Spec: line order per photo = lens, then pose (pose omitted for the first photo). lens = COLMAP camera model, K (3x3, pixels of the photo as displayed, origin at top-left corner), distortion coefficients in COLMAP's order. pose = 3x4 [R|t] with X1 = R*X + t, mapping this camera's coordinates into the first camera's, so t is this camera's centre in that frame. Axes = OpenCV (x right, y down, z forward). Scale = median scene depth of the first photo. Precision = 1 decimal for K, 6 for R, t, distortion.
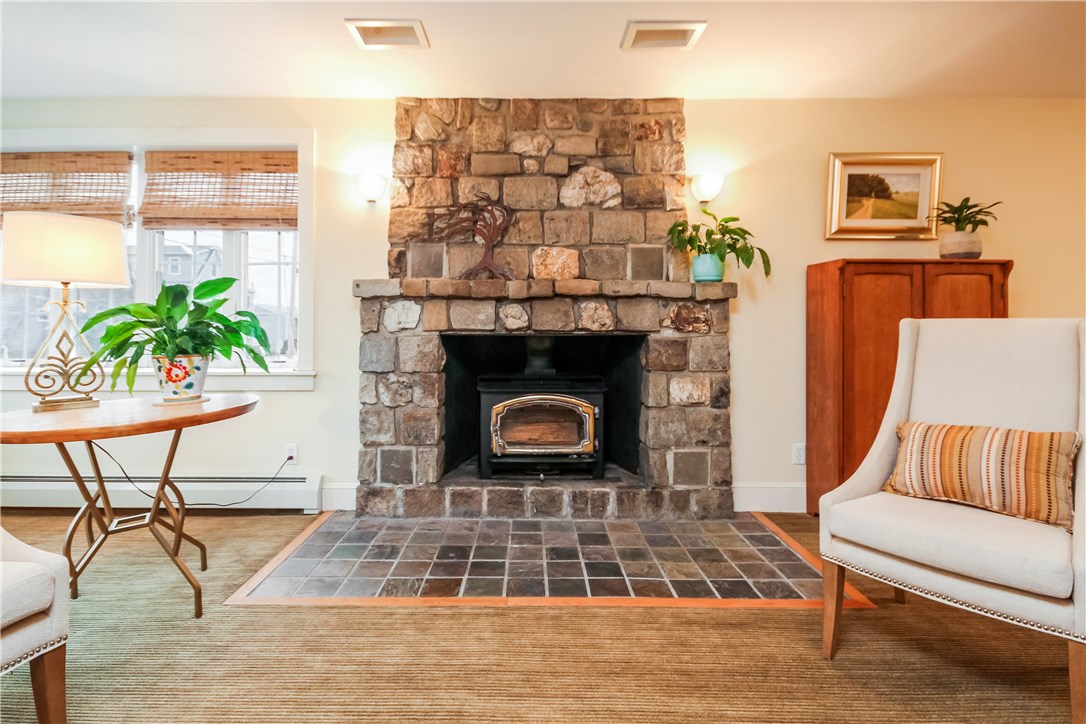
lens RADIAL K [[528.5, 0, 542.0], [0, 528.5, 319.0], [0, 0, 1]] dist [0.000971, -0.001128]
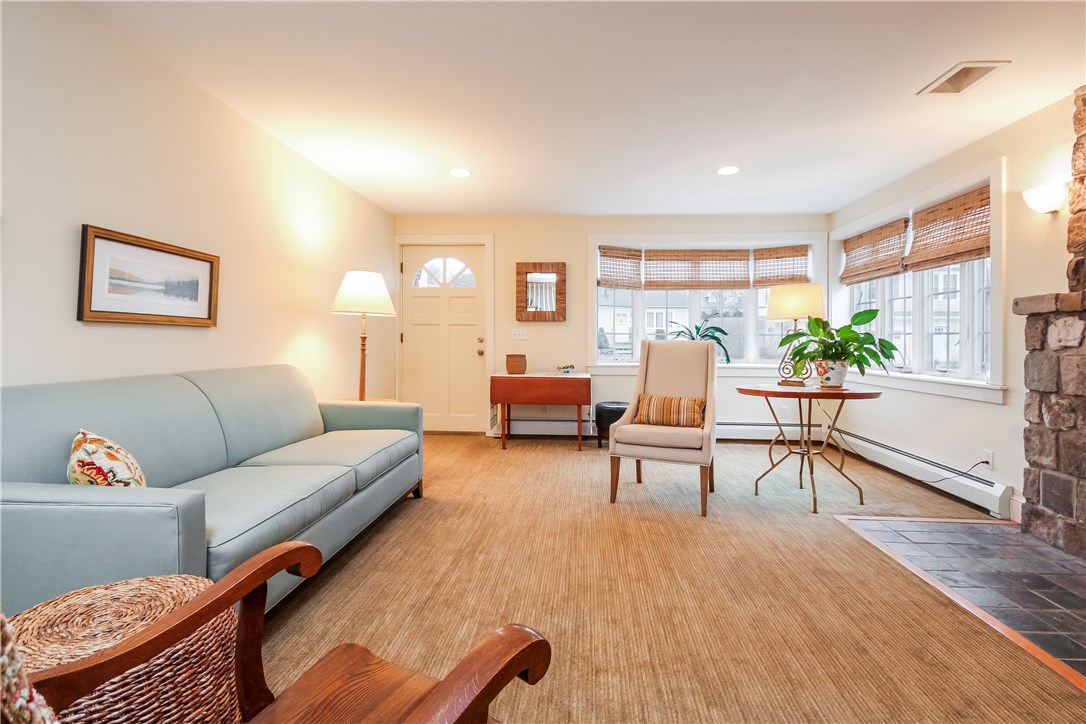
lens RADIAL K [[516.7, 0, 550.1], [0, 516.7, 345.1], [0, 0, 1]] dist [0.000871, -0.000390]
pose [[-0.058546, 0.006219, -0.998265, 0.668877], [0.012845, 0.999903, 0.005476, -0.001424], [0.998202, -0.012502, -0.058620, 0.154650]]
